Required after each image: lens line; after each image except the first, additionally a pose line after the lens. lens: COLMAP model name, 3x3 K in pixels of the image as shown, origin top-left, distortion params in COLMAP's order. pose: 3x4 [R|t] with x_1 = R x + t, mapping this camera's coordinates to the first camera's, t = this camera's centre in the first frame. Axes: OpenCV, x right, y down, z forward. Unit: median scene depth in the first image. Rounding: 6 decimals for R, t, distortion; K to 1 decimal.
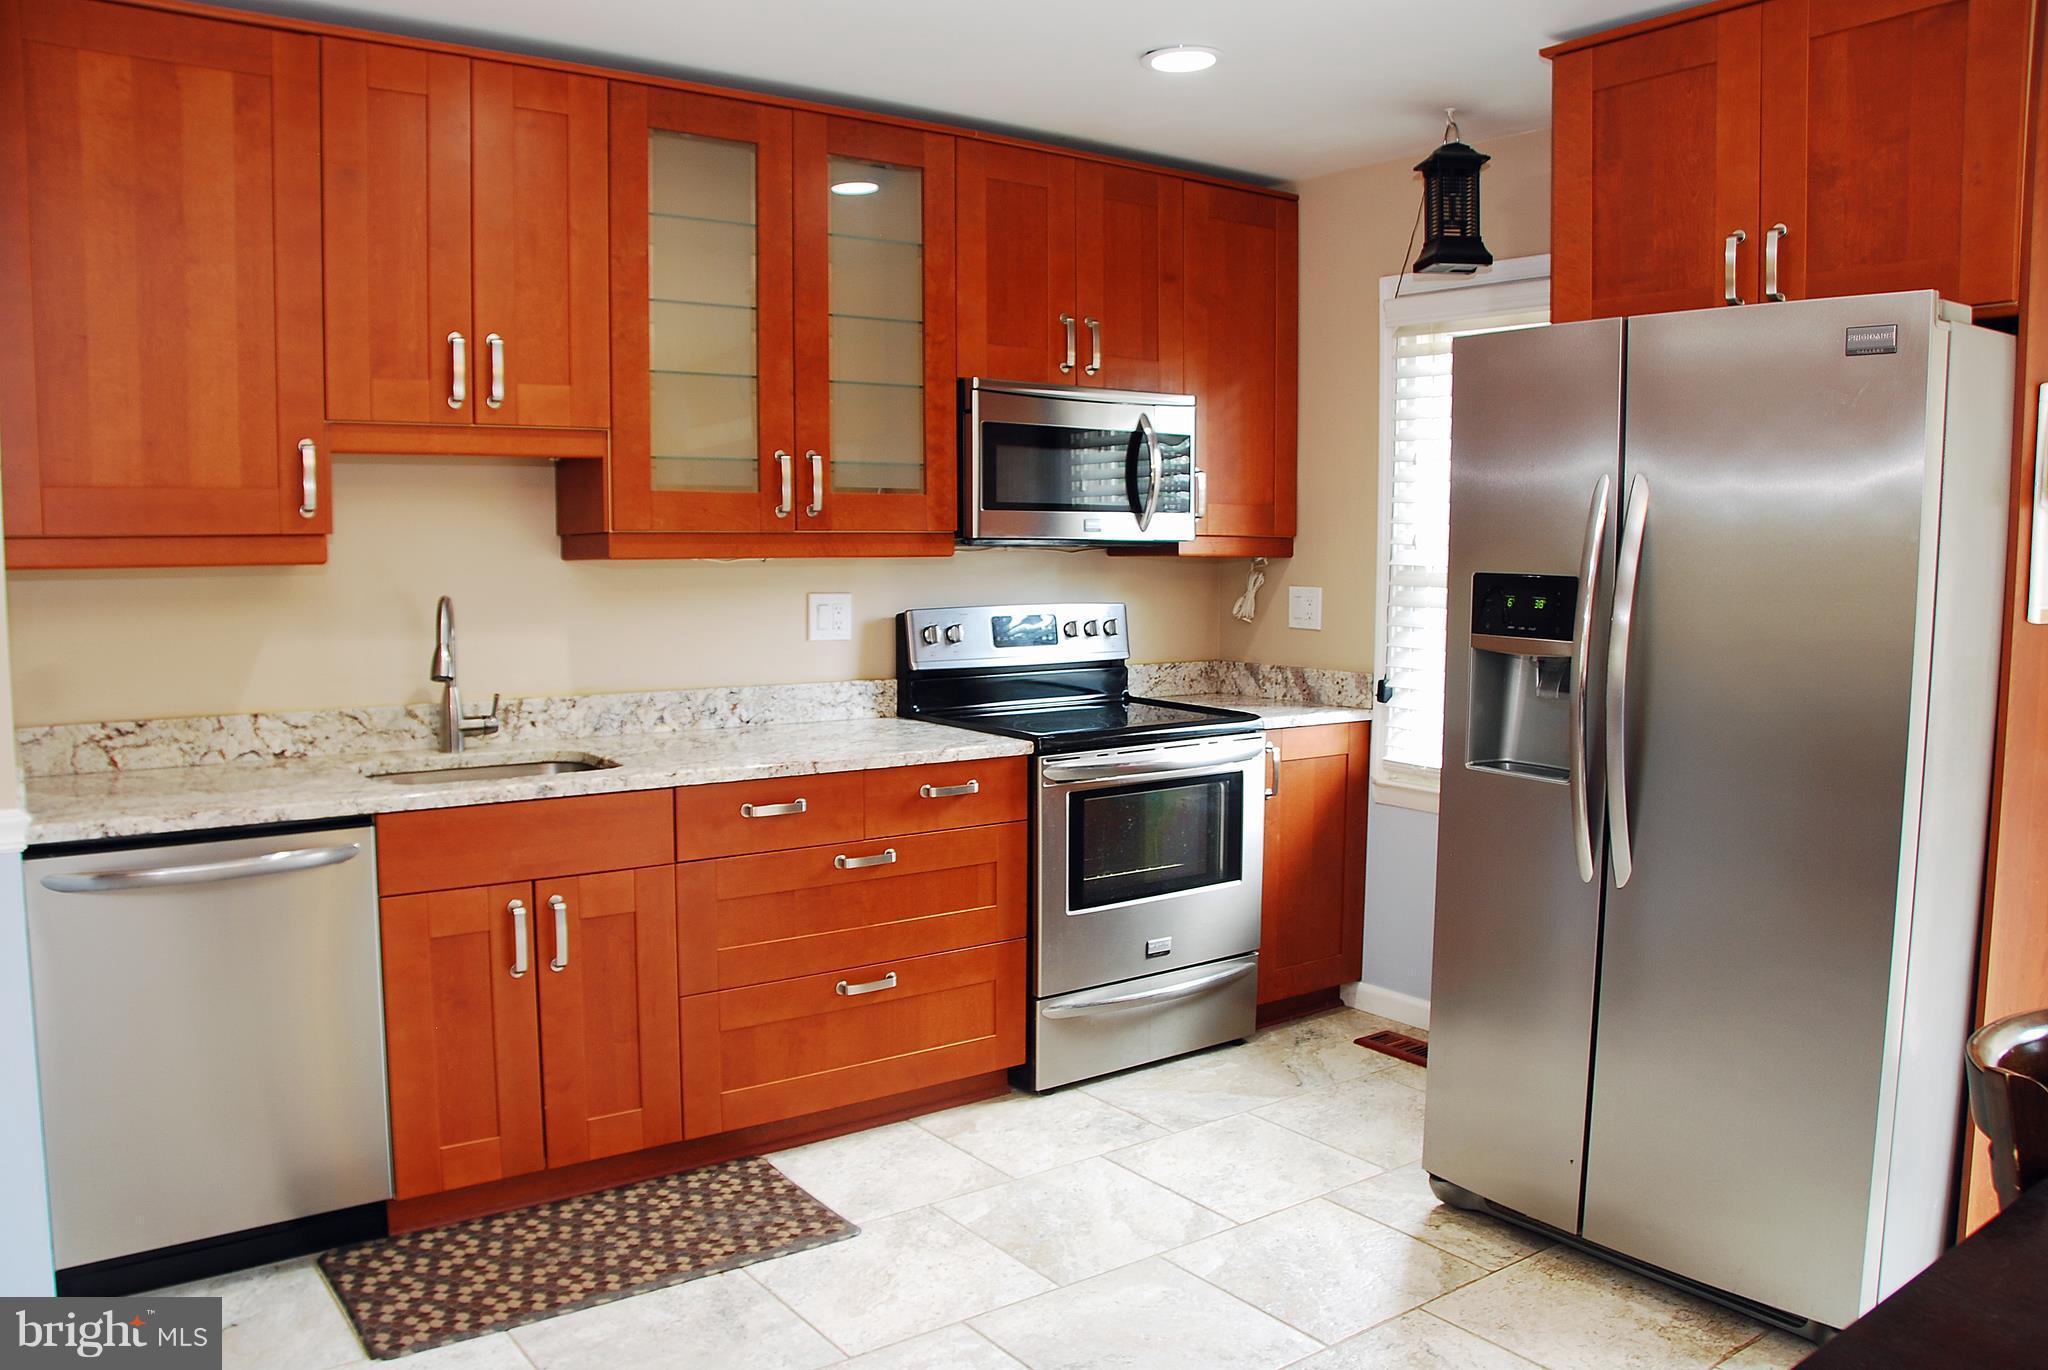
lens RADIAL K [[1582.3, 0, 1026.4], [0, 1582.3, 710.0], [0, 0, 1]] dist [-0.175767, 0.127689]
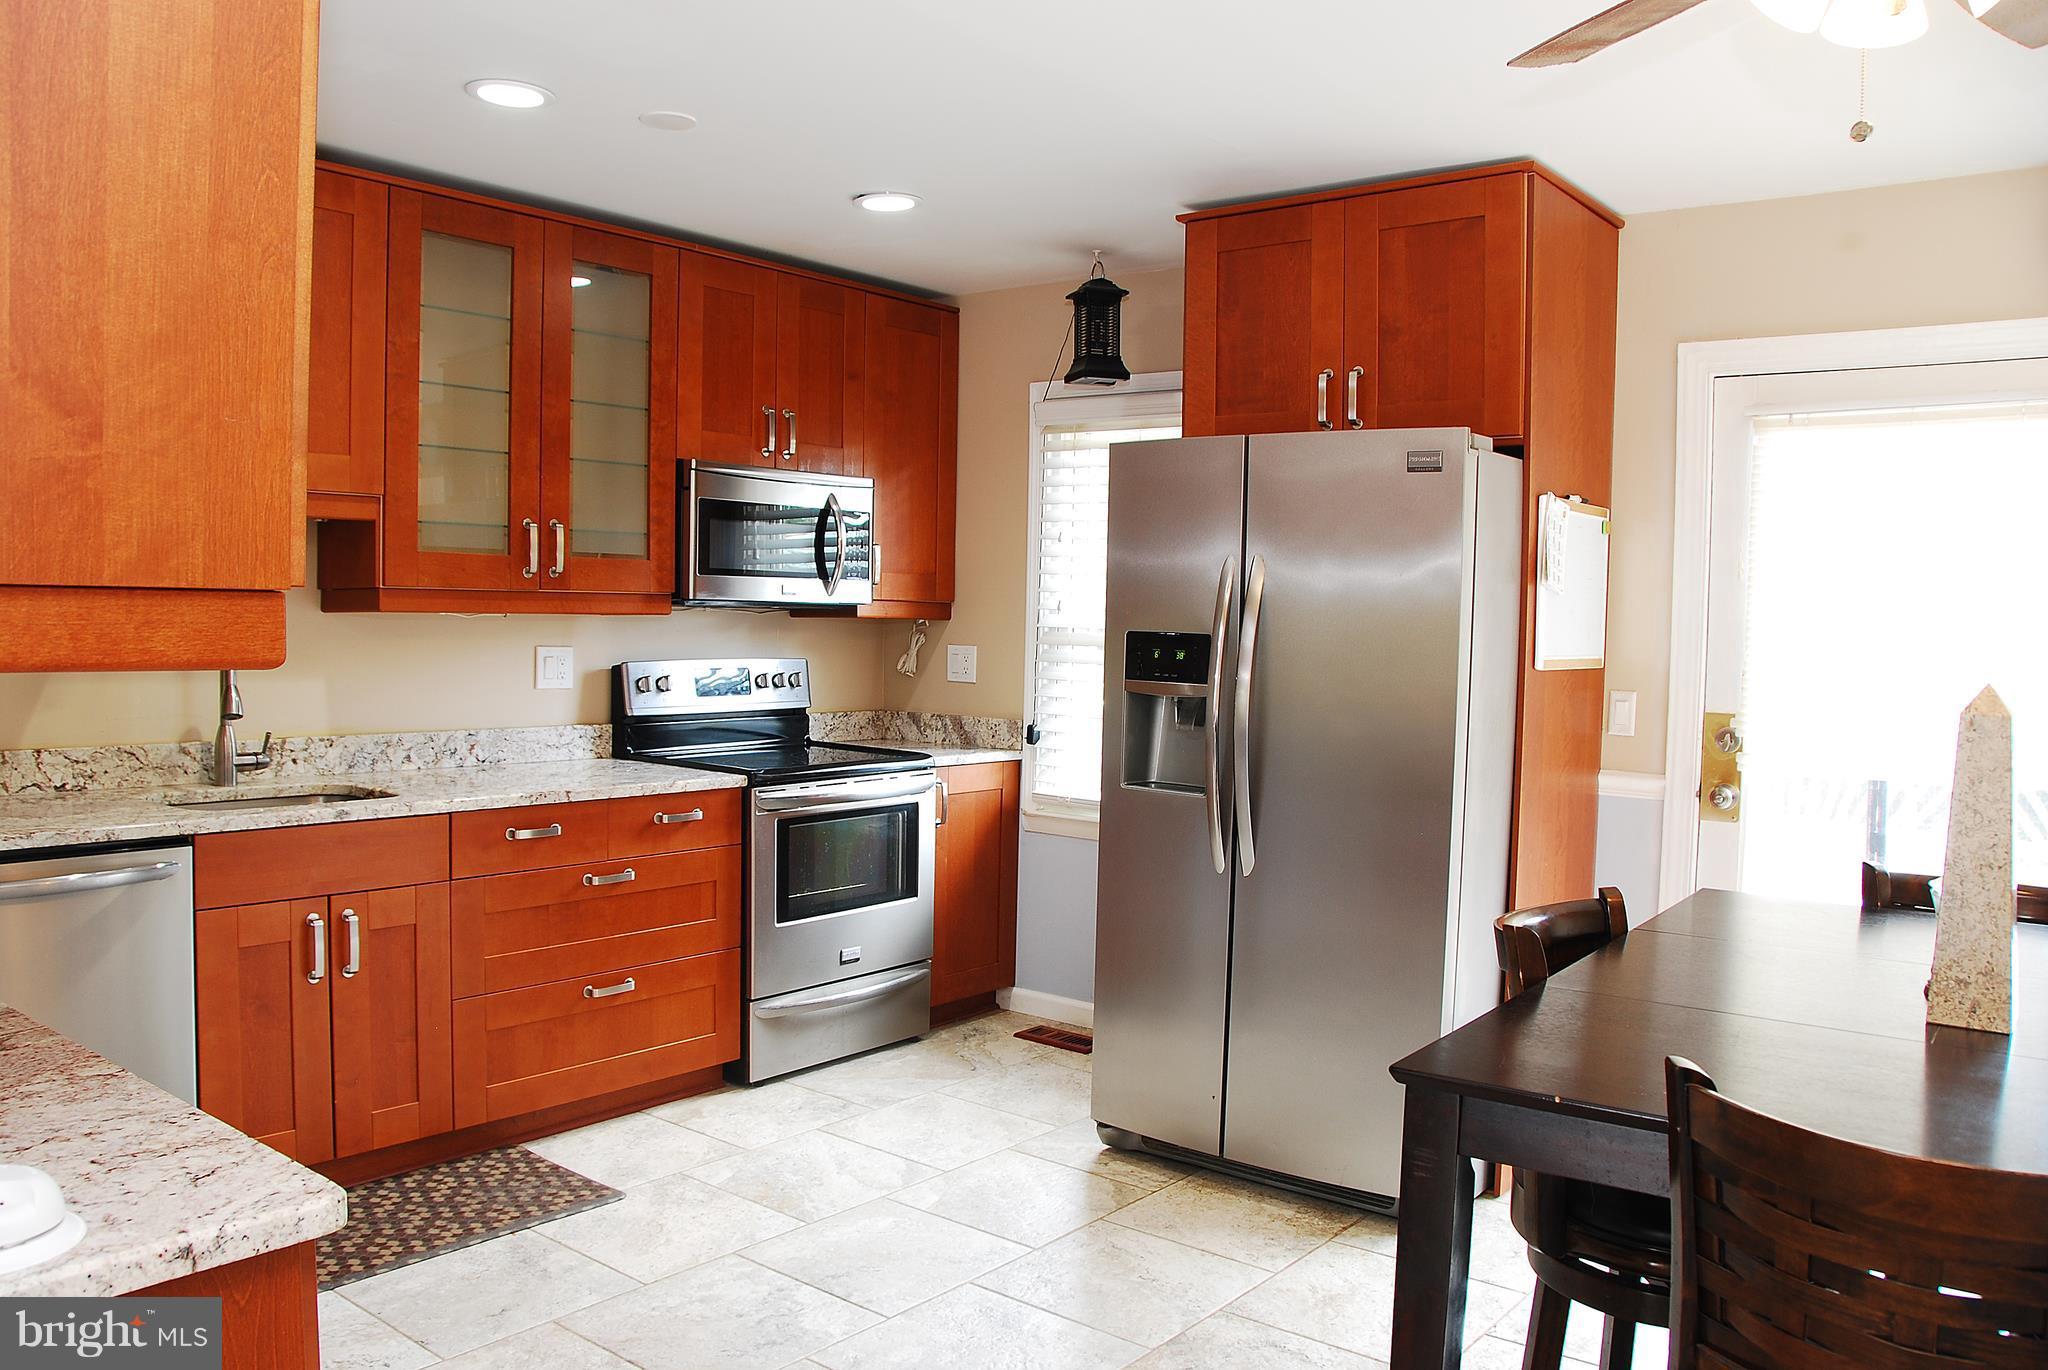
lens RADIAL K [[1582.3, 0, 1026.4], [0, 1582.3, 710.0], [0, 0, 1]] dist [-0.175767, 0.127689]
pose [[0.966148, 0.001417, 0.257984, -0.099855], [0.009512, 0.999109, -0.041109, 0.022430], [-0.257812, 0.042172, 0.965274, -0.171182]]
